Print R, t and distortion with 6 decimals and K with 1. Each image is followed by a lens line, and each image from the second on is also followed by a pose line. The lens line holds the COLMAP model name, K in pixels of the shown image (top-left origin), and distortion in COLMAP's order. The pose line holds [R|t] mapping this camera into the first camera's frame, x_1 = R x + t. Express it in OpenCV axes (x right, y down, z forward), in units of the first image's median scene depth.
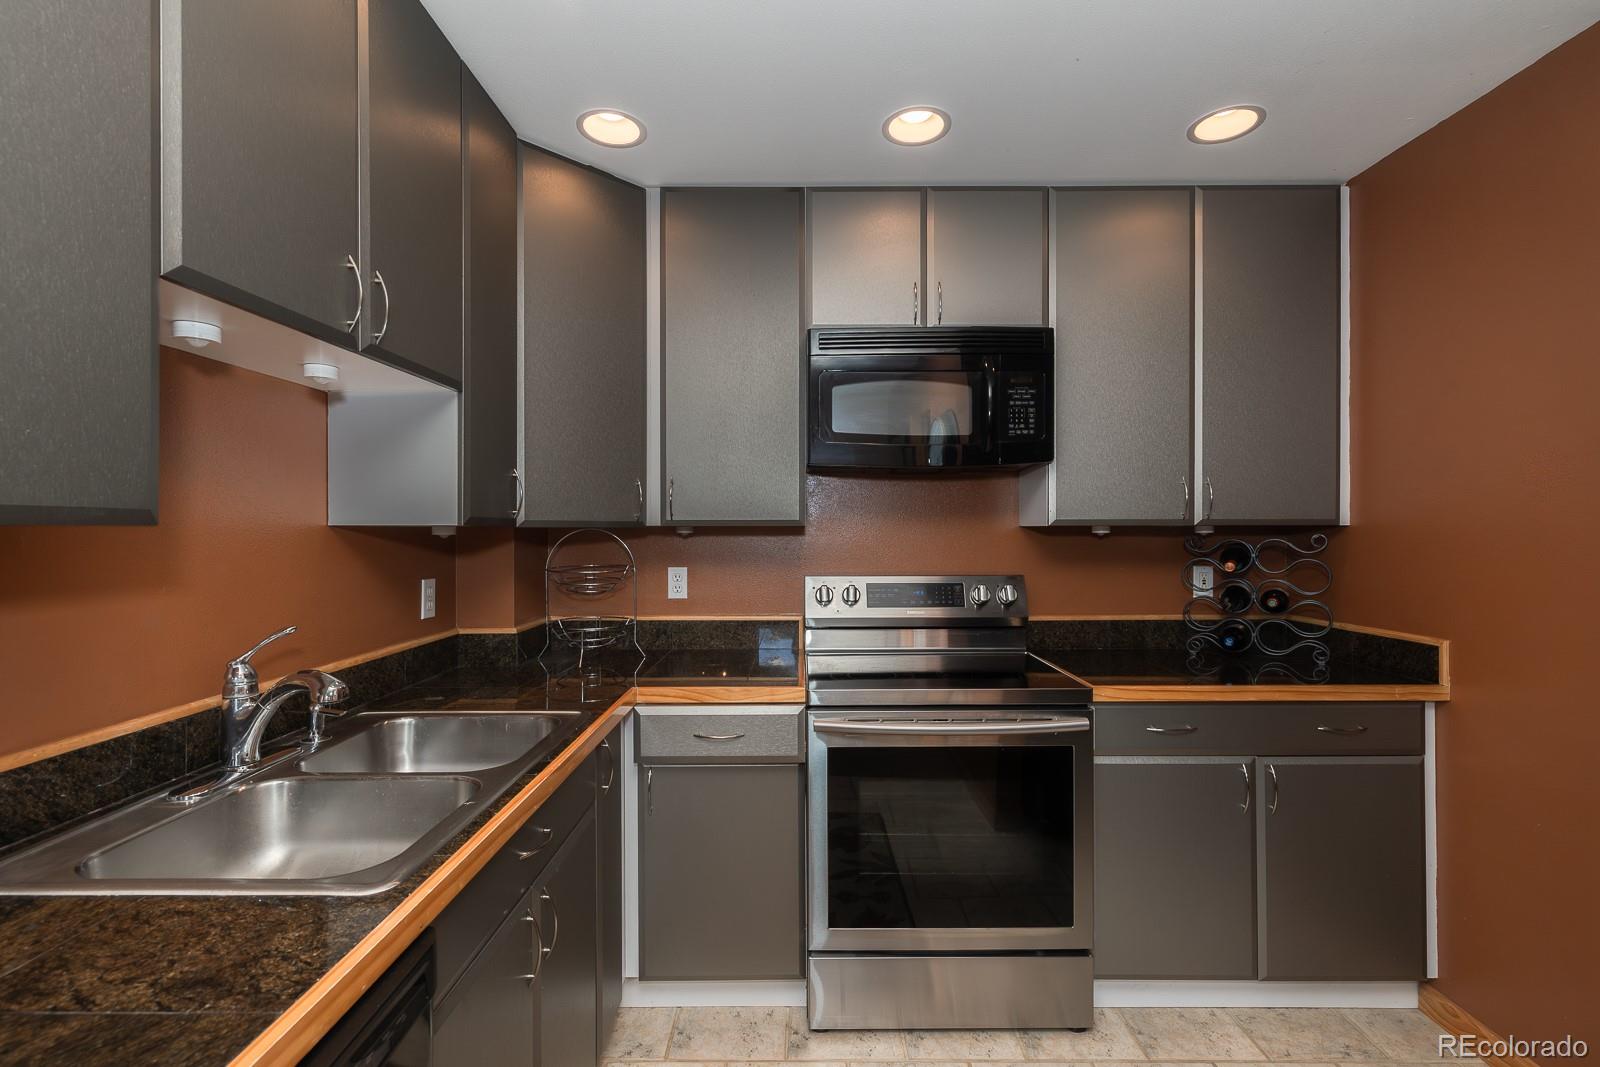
lens RADIAL K [[733.8, 0, 810.4], [0, 733.8, 539.4], [0, 0, 1]] dist [0.001386, 0.000162]
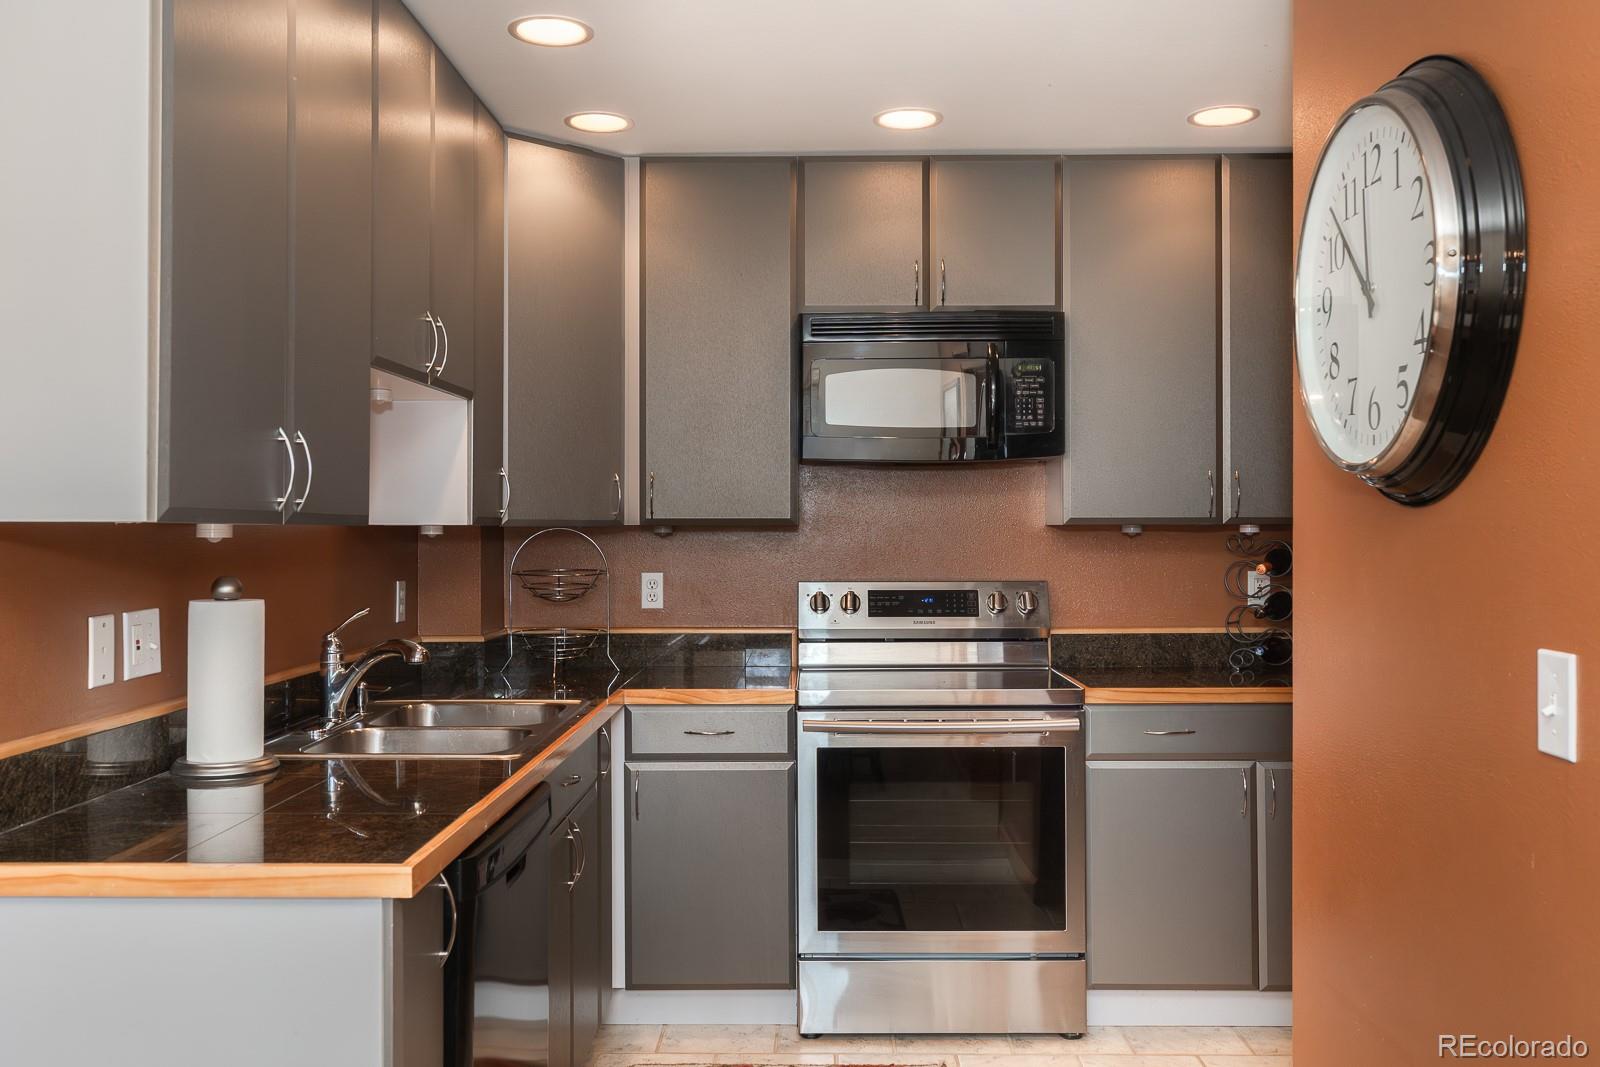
lens RADIAL K [[1342.4, 0, 798.6], [0, 1342.4, 530.9], [0, 0, 1]] dist [-0.007430, -0.001560]
pose [[0.999742, -0.000247, -0.022702, 0.033296], [-0.000022, 0.999930, -0.011809, 0.009217], [0.022704, 0.011807, 0.999673, -0.689792]]
